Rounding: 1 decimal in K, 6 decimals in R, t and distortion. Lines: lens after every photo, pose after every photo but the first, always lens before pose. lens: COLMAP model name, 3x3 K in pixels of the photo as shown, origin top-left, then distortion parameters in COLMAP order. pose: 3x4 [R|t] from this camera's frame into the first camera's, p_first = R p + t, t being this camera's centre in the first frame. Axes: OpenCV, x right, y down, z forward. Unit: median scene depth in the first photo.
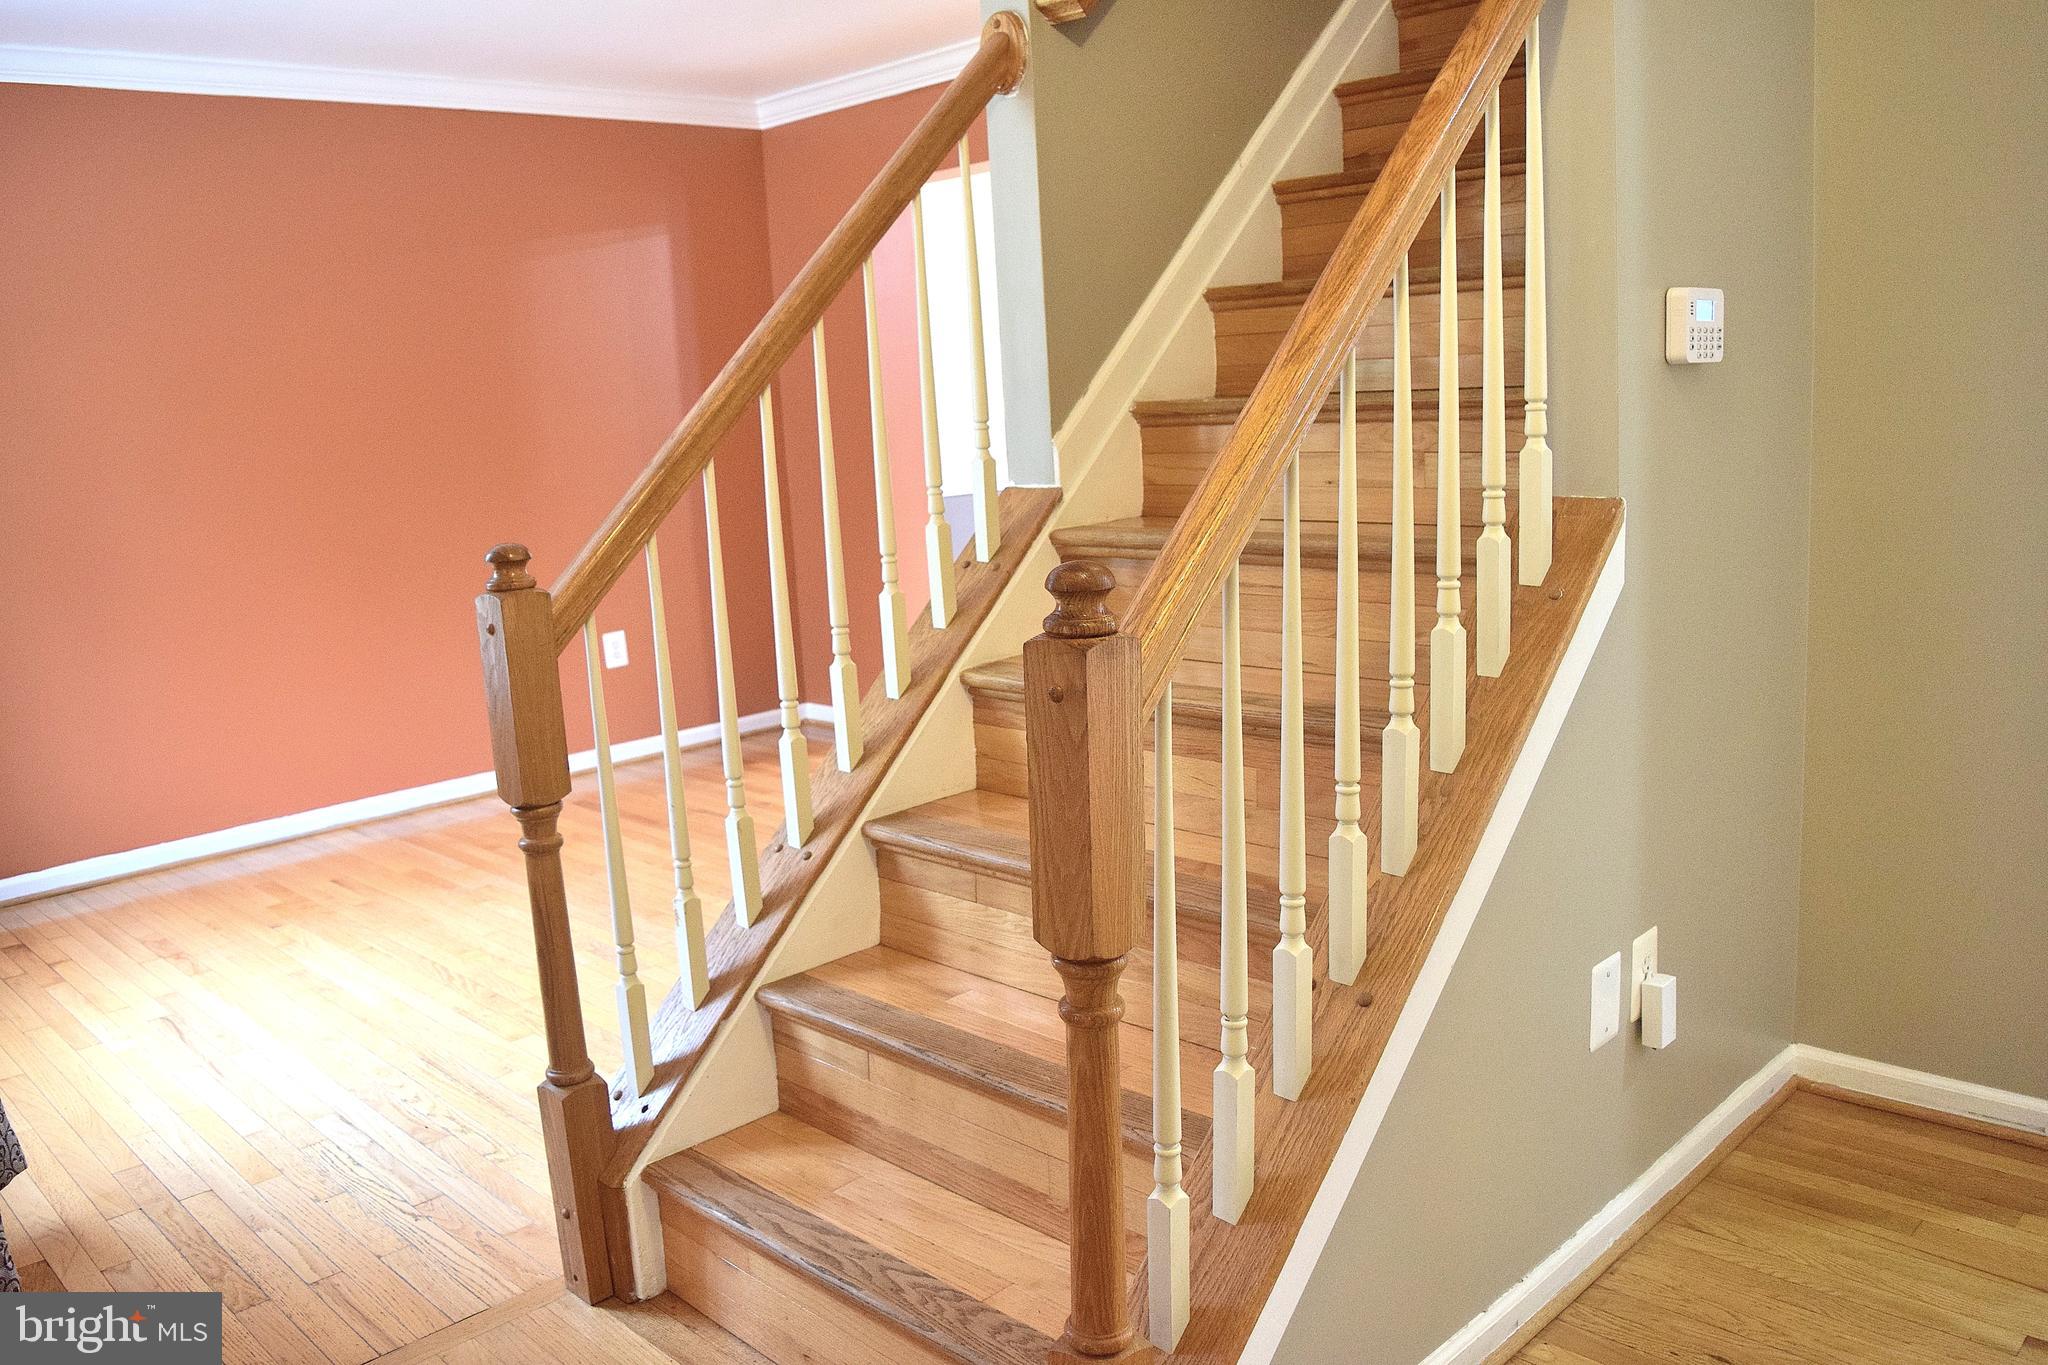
lens RADIAL K [[1617.2, 0, 1024.3], [0, 1617.2, 686.3], [0, 0, 1]] dist [-0.095700, 0.025623]
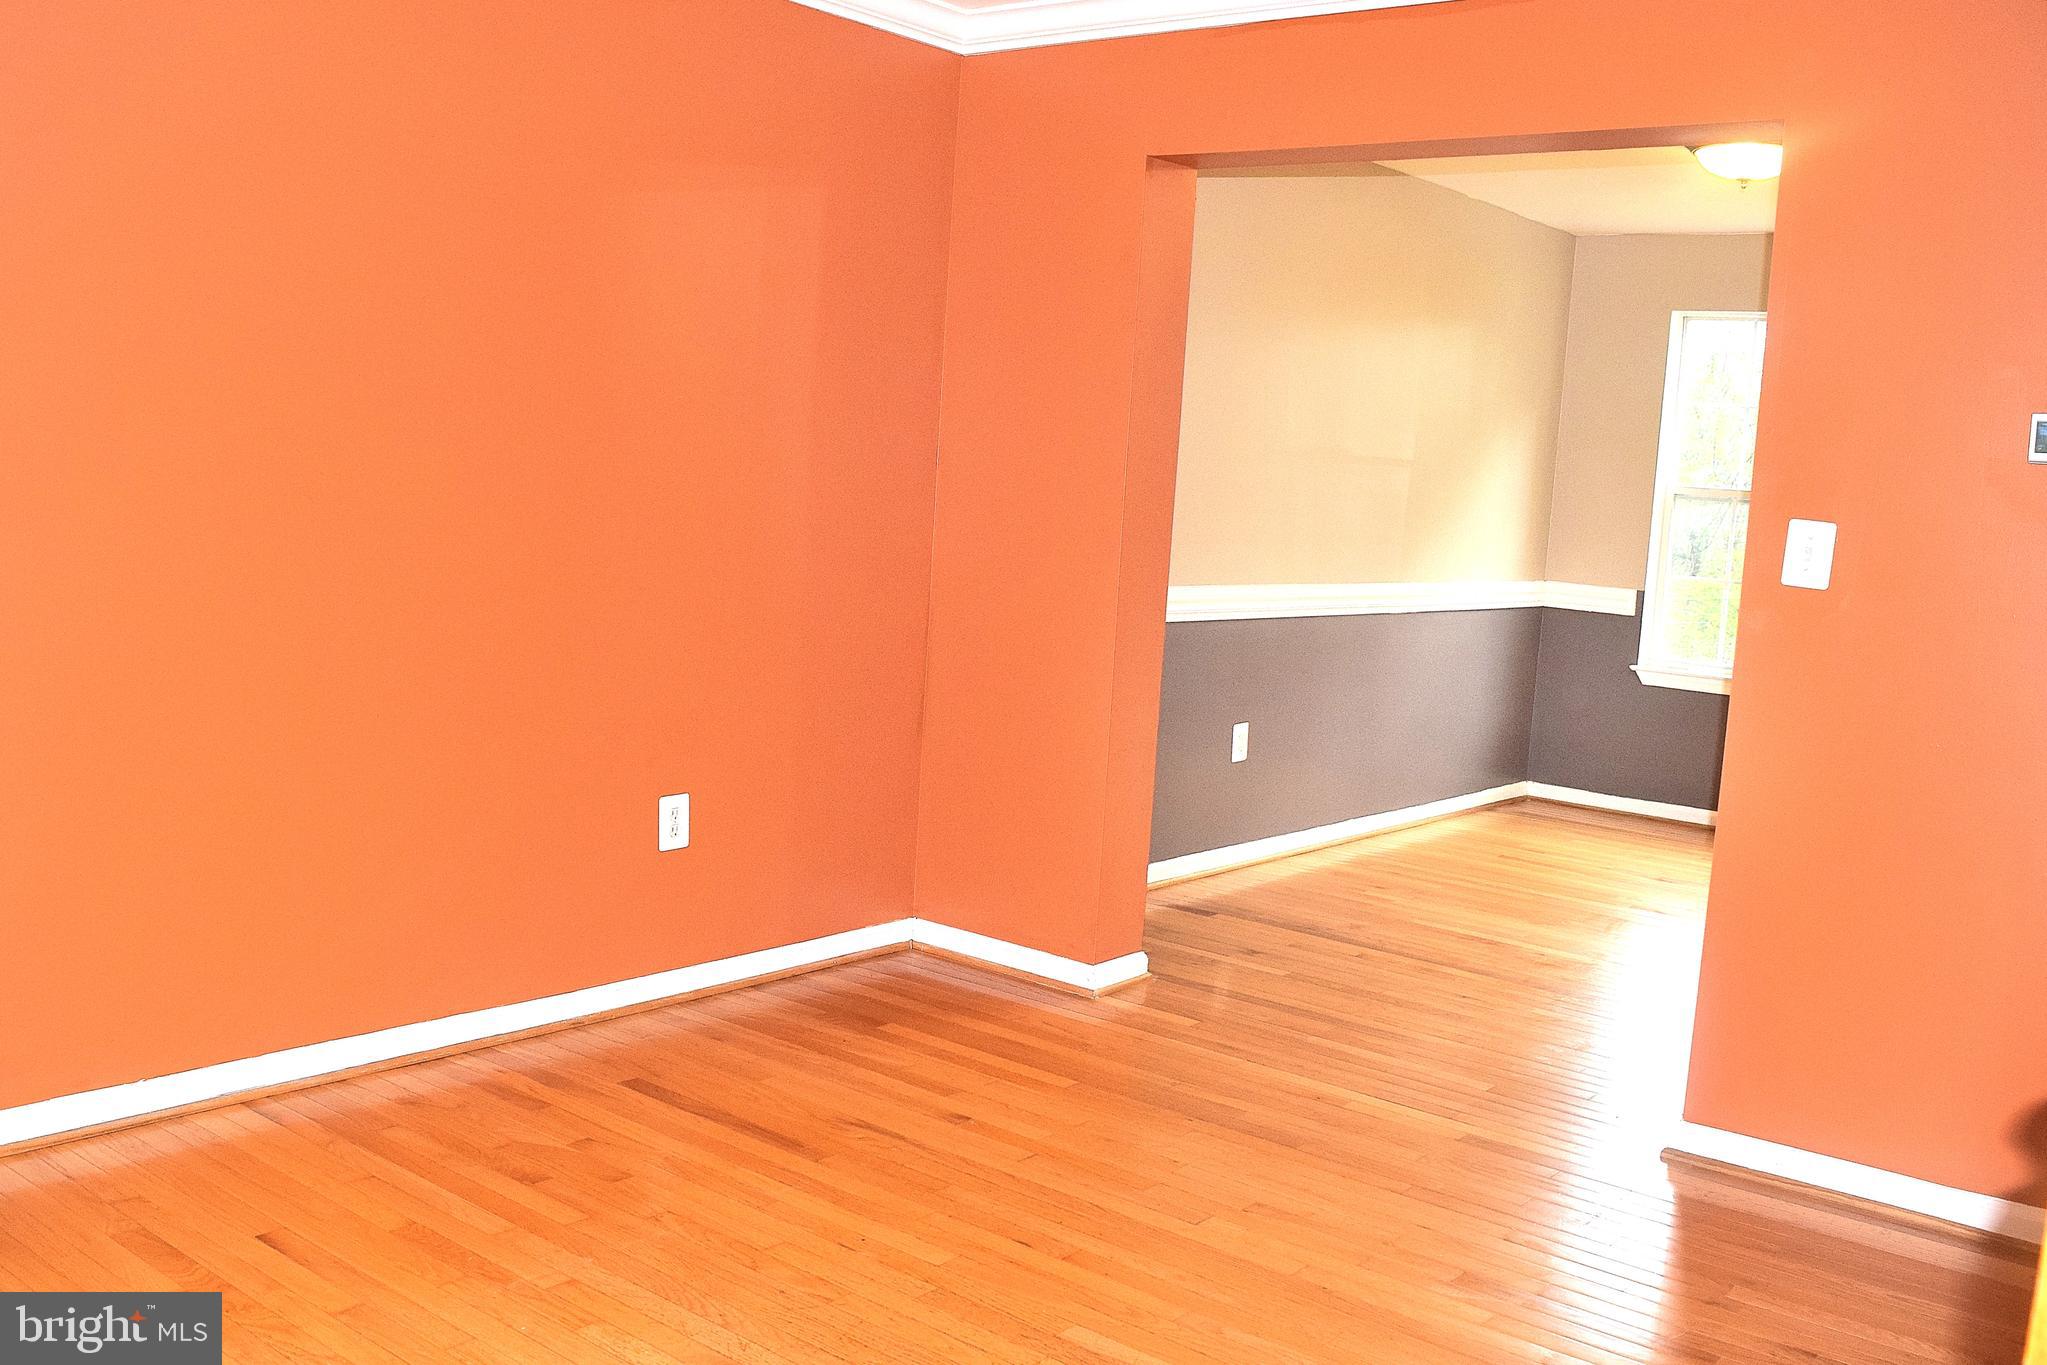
lens RADIAL K [[1884.3, 0, 1022.4], [0, 1884.3, 680.9], [0, 0, 1]] dist [-0.080961, 0.000000]
pose [[0.987605, 0.103991, 0.117566, -0.254691], [-0.095483, 0.992538, -0.075838, -0.042043], [-0.124575, 0.063673, 0.990165, 0.305776]]
